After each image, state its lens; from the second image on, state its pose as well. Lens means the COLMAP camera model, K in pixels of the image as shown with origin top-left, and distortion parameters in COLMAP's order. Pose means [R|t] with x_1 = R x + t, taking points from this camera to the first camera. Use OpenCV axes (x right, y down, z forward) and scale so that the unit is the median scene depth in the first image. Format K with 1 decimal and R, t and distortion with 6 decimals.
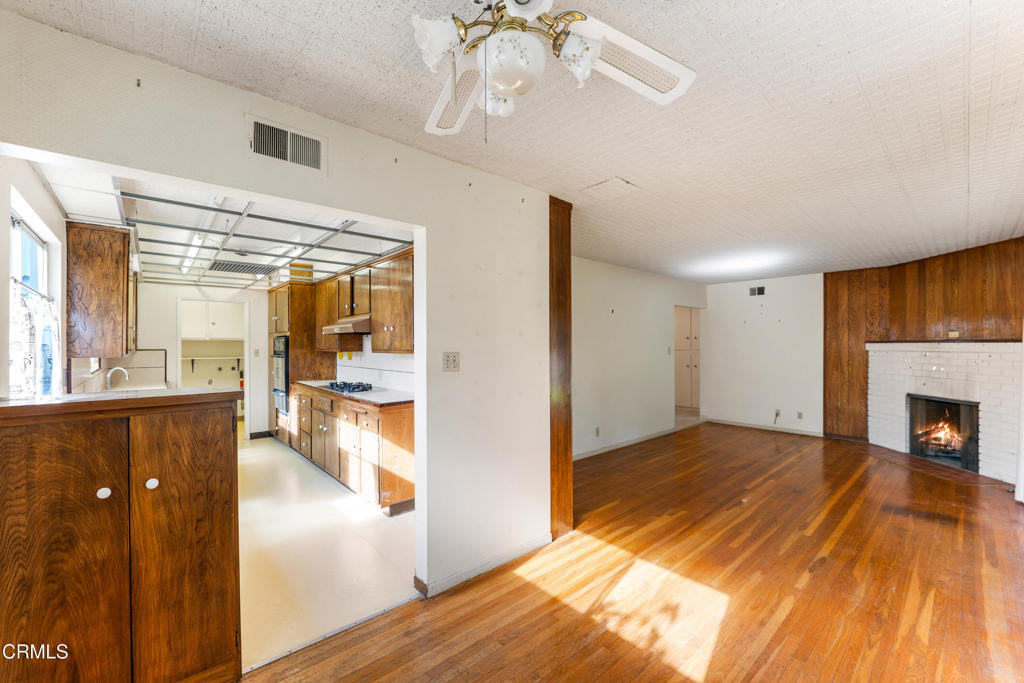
lens RADIAL K [[416.9, 0, 510.8], [0, 416.9, 345.9], [0, 0, 1]] dist [-0.025045, -0.000360]
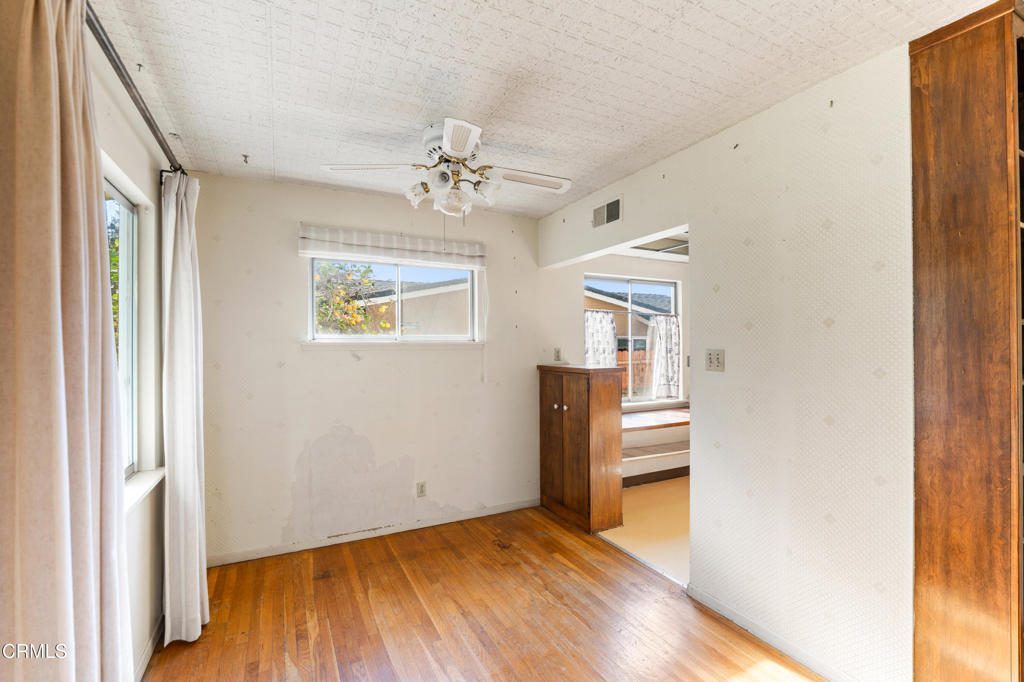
lens RADIAL K [[443.1, 0, 509.8], [0, 443.1, 344.8], [0, 0, 1]] dist [-0.017863, 0.000044]
pose [[-0.256547, 0.008414, -0.966495, 0.914986], [0.010909, 0.999924, 0.005809, -0.005983], [0.966470, -0.009053, -0.256619, 0.839427]]
